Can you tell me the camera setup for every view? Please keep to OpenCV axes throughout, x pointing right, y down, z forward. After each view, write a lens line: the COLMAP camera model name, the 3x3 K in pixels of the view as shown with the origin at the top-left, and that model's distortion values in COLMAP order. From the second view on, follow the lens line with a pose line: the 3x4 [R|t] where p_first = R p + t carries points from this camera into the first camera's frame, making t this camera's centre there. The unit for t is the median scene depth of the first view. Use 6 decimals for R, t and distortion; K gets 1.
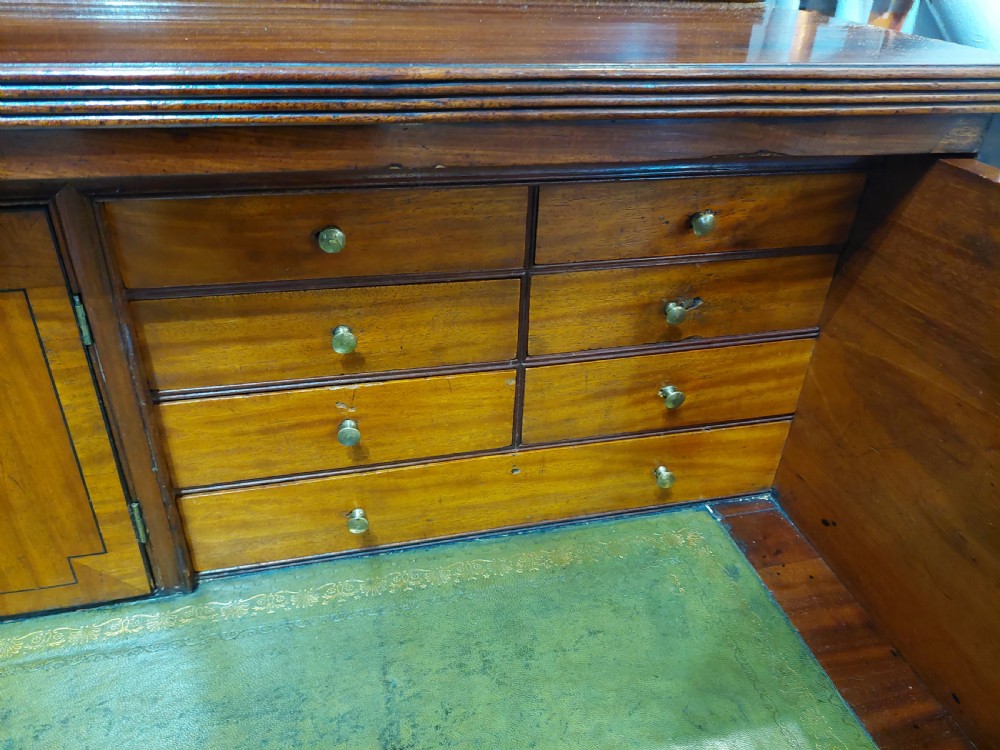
lens RADIAL K [[725.9, 0, 510.1], [0, 725.9, 383.7], [0, 0, 1]] dist [0.041038, -0.048412]
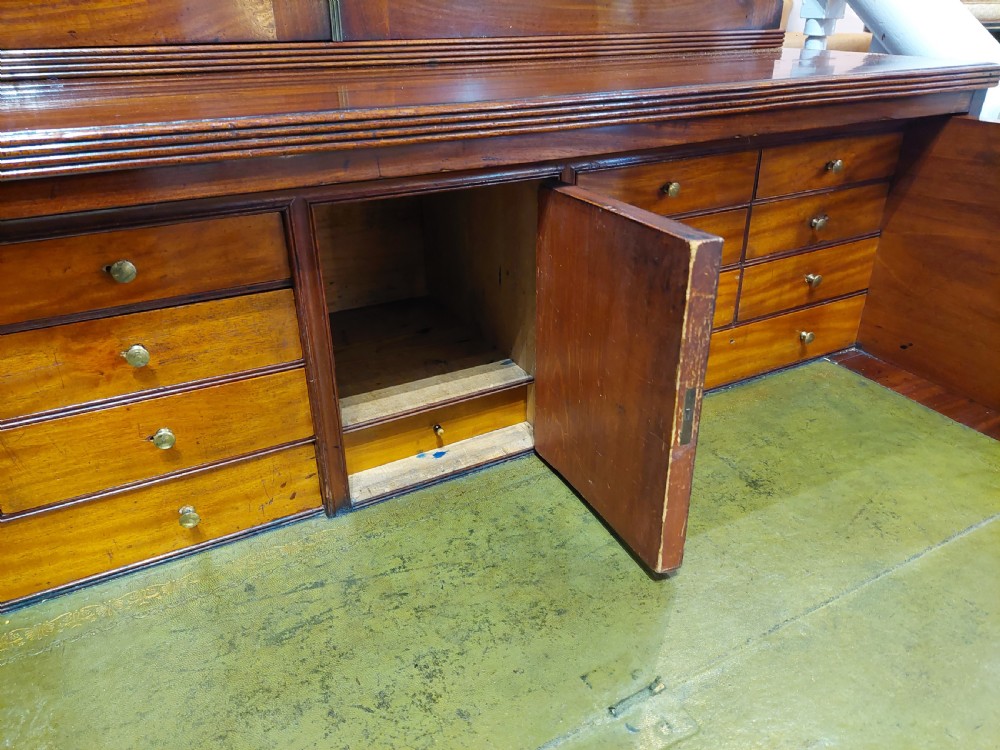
lens RADIAL K [[725.9, 0, 509.3], [0, 725.9, 393.8], [0, 0, 1]] dist [0.041038, -0.048412]
pose [[0.965403, -0.163003, 0.203537, -0.837577], [0.176290, 0.983127, -0.048825, 0.235281], [-0.192144, 0.083017, 0.977849, -0.461980]]
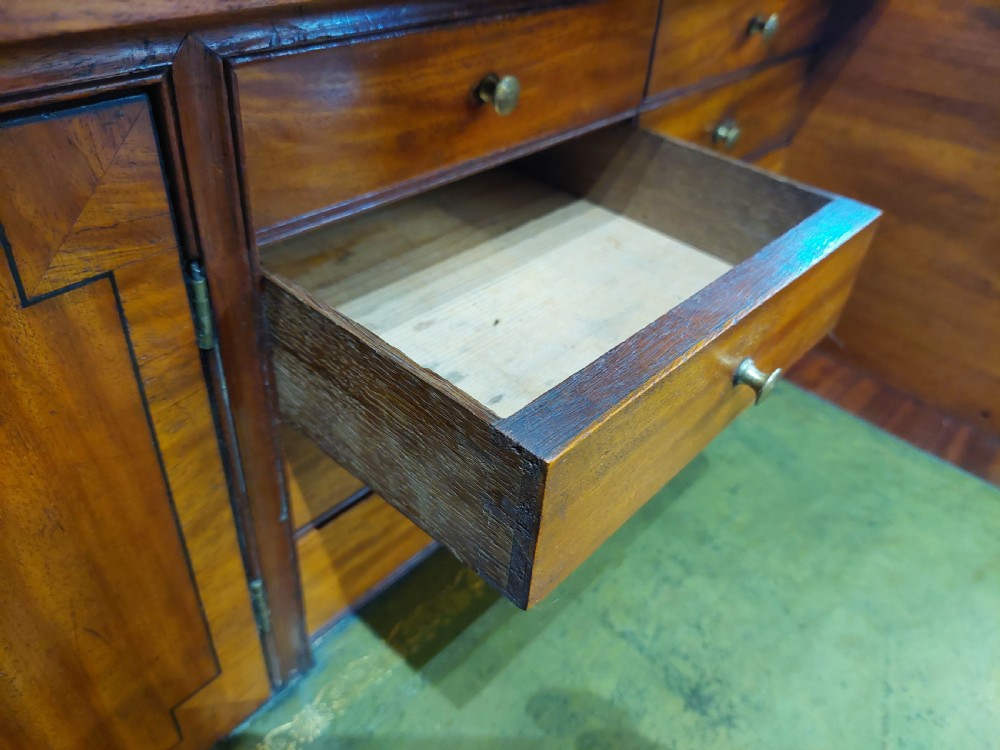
lens RADIAL K [[725.9, 0, 500.2], [0, 725.9, 374.0], [0, 0, 1]] dist [0.041038, -0.048412]
pose [[0.827838, -0.321718, 0.459546, -0.514413], [0.258023, 0.945777, 0.197308, -0.068714], [-0.498105, -0.044766, 0.865960, 0.316971]]
